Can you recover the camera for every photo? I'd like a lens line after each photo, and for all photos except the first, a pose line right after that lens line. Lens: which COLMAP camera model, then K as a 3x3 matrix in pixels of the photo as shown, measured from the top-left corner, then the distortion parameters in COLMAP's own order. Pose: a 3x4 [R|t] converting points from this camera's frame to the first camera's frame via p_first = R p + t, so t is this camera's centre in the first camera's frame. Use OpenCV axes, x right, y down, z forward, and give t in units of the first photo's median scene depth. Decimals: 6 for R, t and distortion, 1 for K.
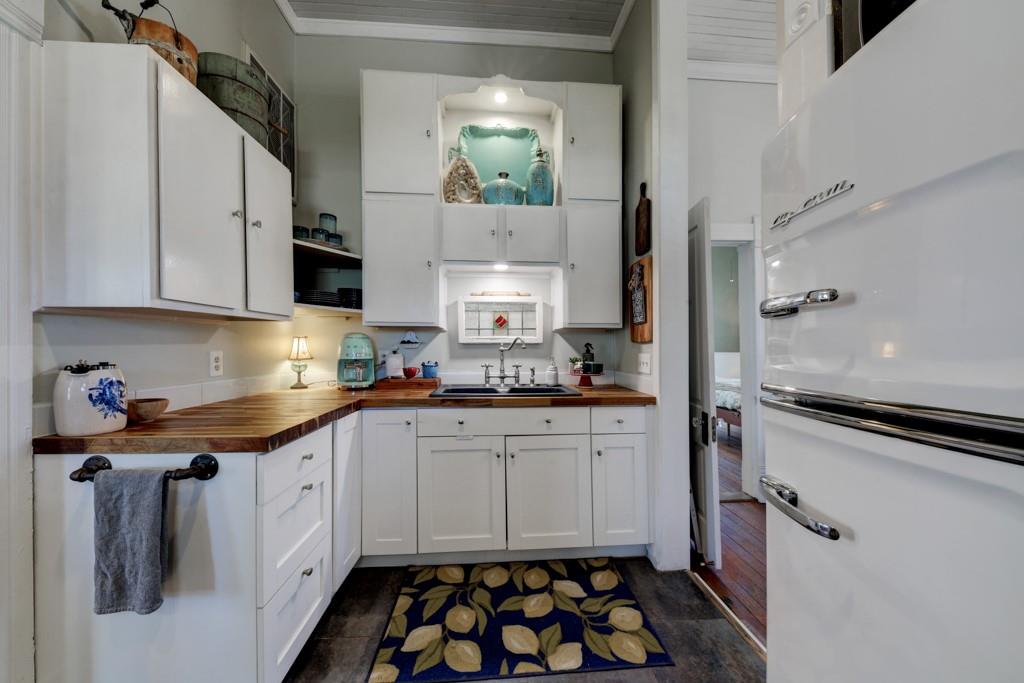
lens RADIAL K [[355.3, 0, 511.1], [0, 355.3, 343.1], [0, 0, 1]] dist [0.002485, -0.002085]
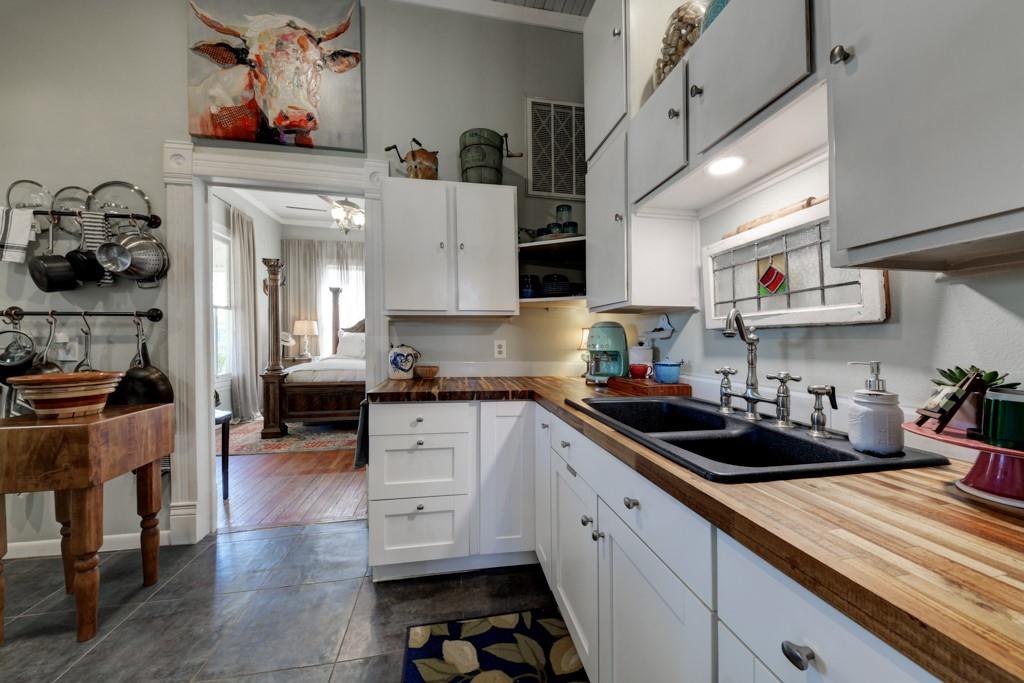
lens RADIAL K [[355.3, 0, 514.5], [0, 355.3, 343.4], [0, 0, 1]] dist [0.002485, -0.002085]
pose [[0.109769, 0.006083, -0.993938, 0.555825], [0.006019, 0.999959, 0.006785, 0.024678], [0.993939, -0.006727, 0.109728, 0.877318]]
